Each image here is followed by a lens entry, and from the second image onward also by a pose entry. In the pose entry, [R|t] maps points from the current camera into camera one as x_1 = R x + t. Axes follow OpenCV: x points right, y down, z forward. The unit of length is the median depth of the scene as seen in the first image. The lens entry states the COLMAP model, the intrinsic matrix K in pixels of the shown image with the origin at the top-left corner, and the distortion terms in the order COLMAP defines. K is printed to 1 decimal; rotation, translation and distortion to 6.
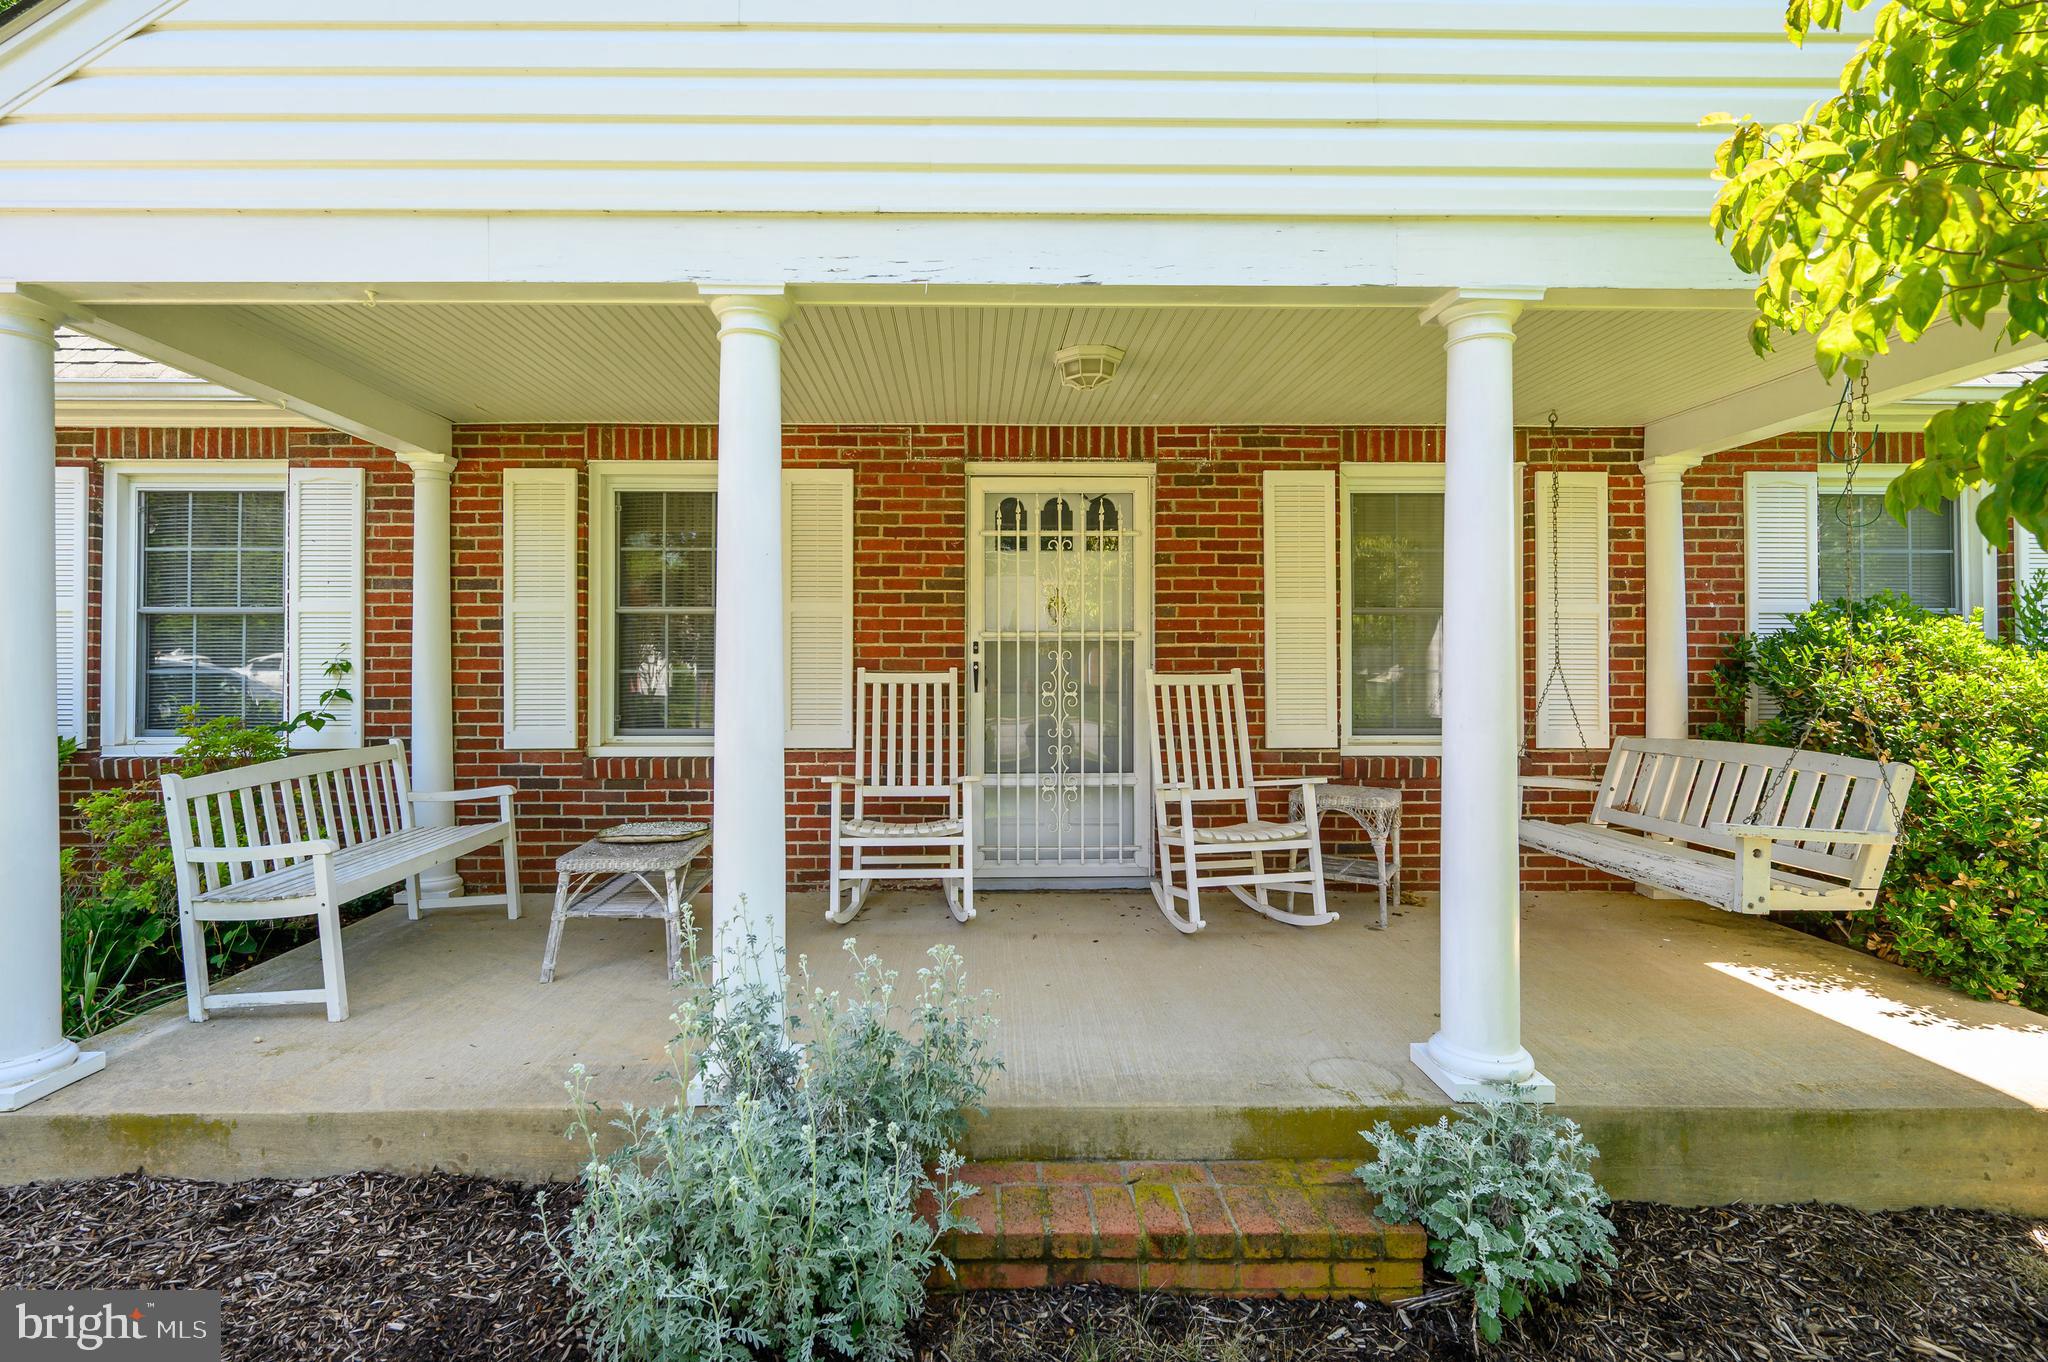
lens RADIAL K [[993.8, 0, 962.6], [0, 993.8, 655.6], [0, 0, 1]] dist [0.006243, 0.000053]
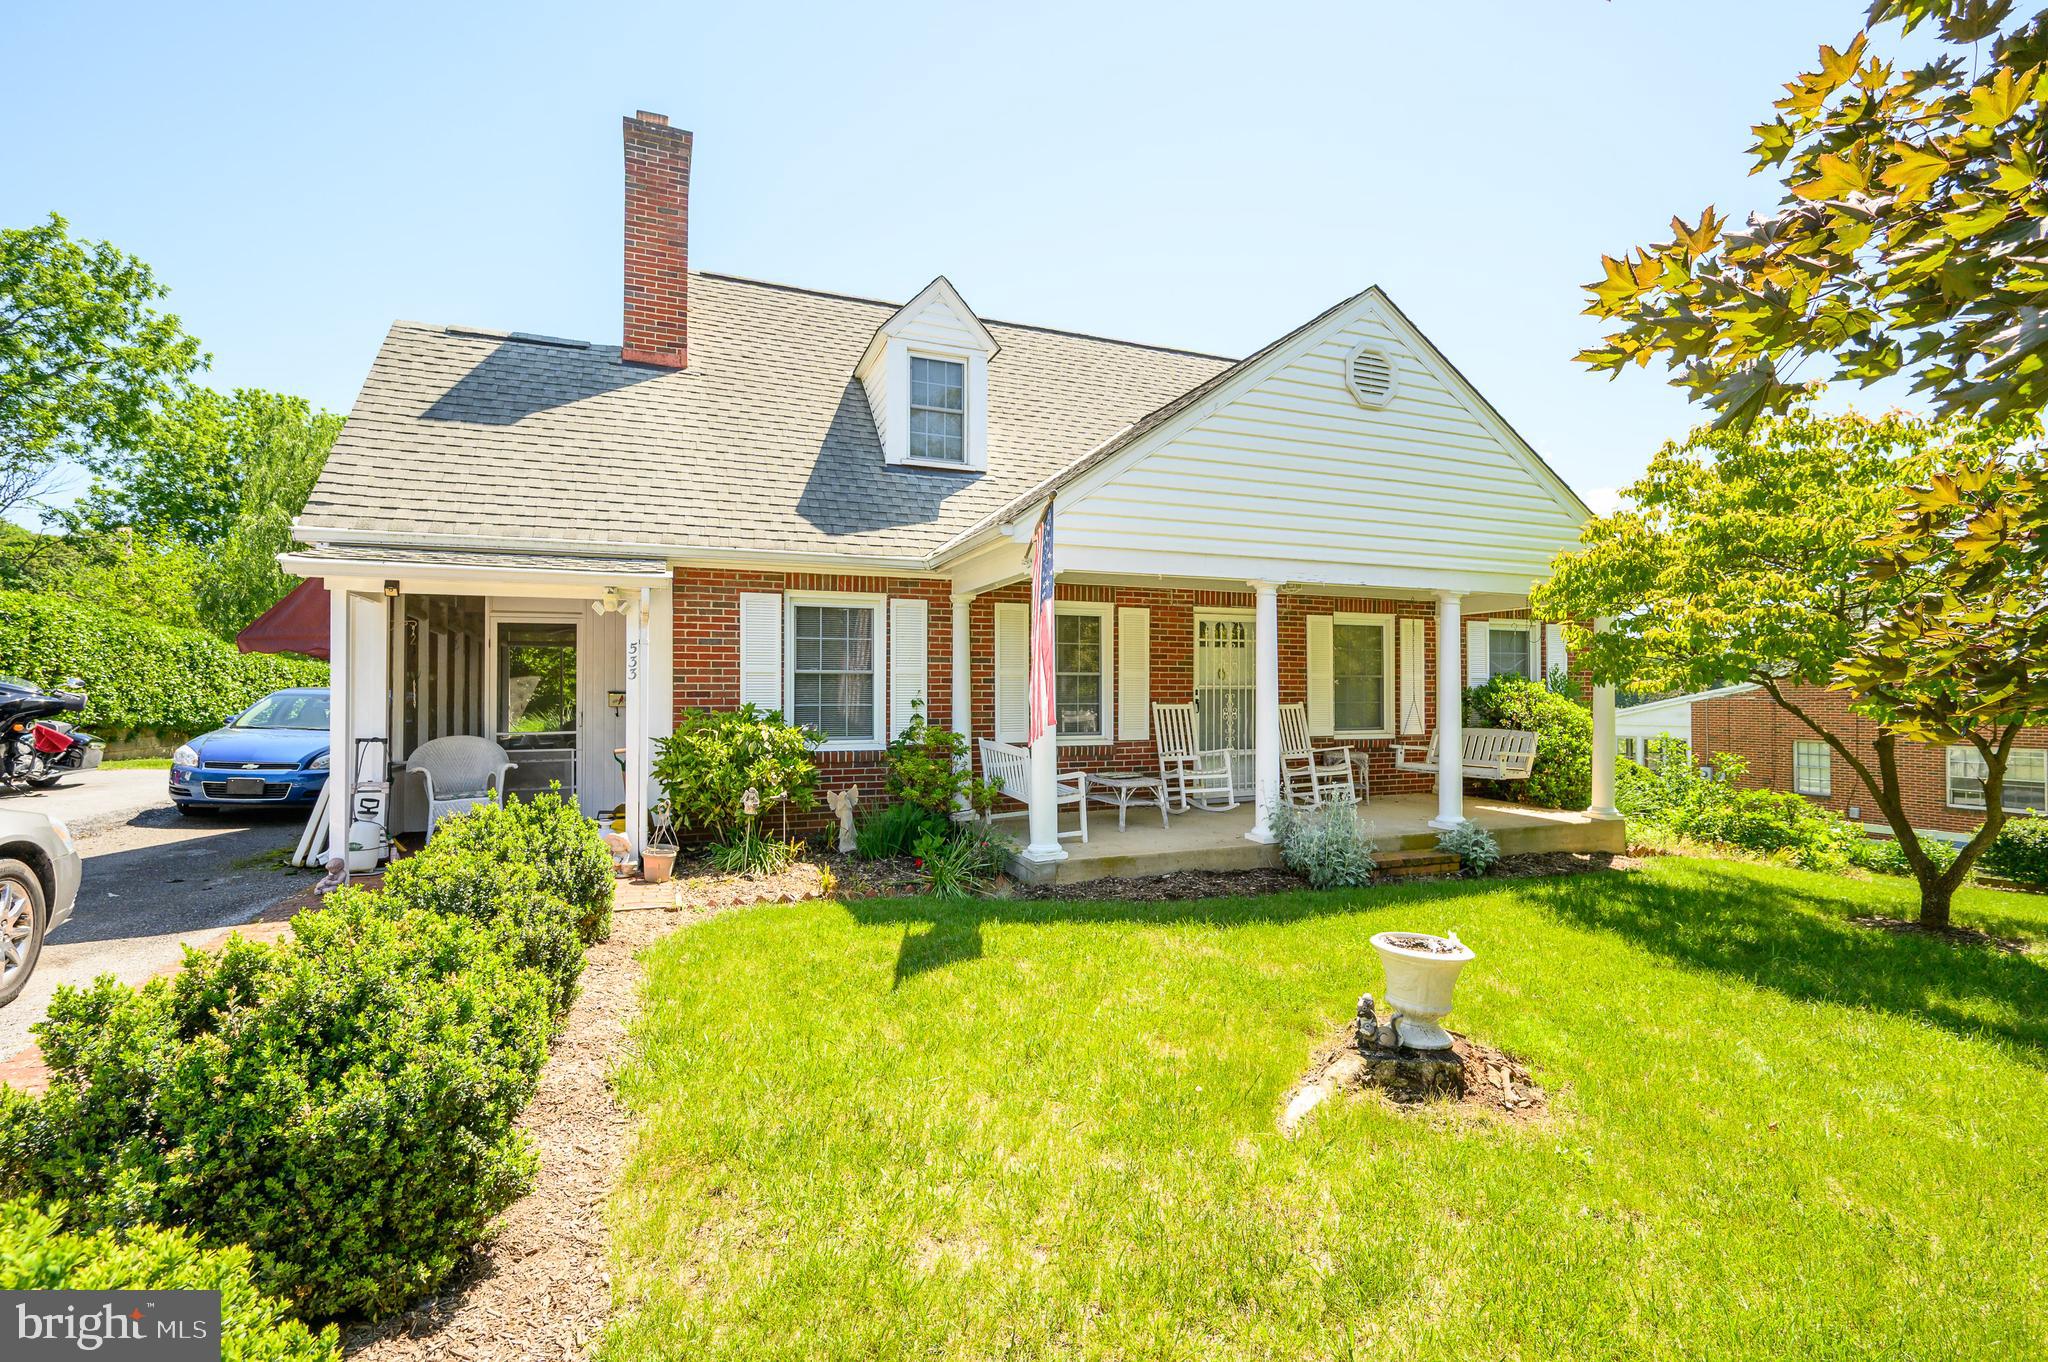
lens RADIAL K [[949.7, 0, 1036.8], [0, 949.7, 684.6], [0, 0, 1]] dist [0.000350, -0.000281]
pose [[0.931635, 0.003886, 0.363374, -1.074542], [-0.005056, 0.999985, 0.002271, -0.028095], [-0.363359, -0.003953, 0.931641, -0.809612]]
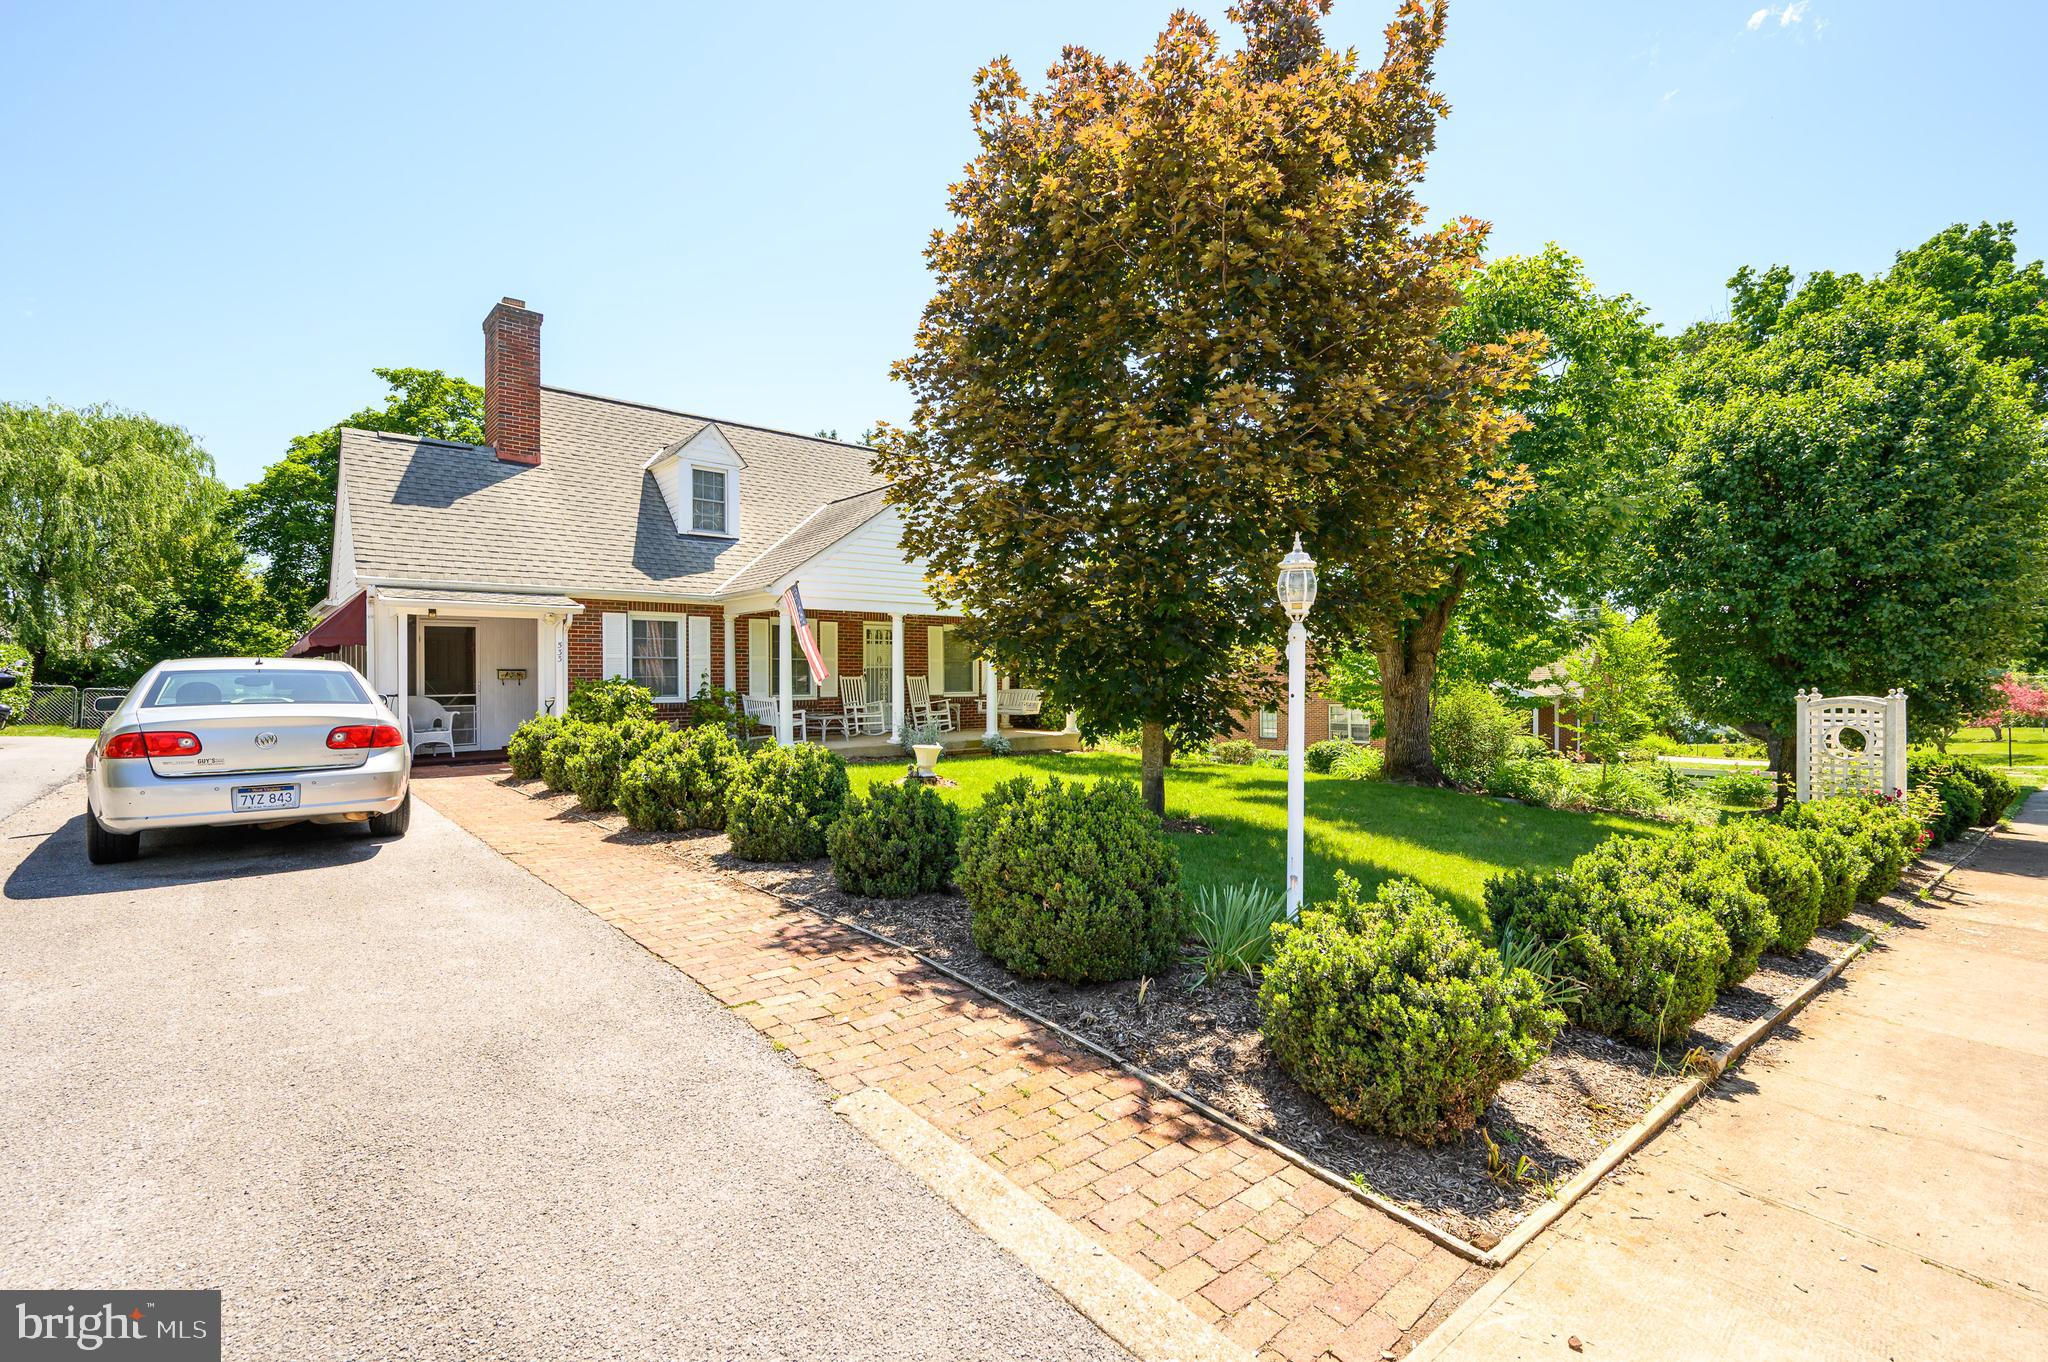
lens RADIAL K [[949.7, 0, 1016.6], [0, 949.7, 674.5], [0, 0, 1]] dist [0.000350, -0.000281]
pose [[0.775645, -0.000621, 0.631170, -1.847308], [-0.005595, 0.999953, 0.007860, -0.022397], [-0.631145, -0.009628, 0.775605, -2.205542]]
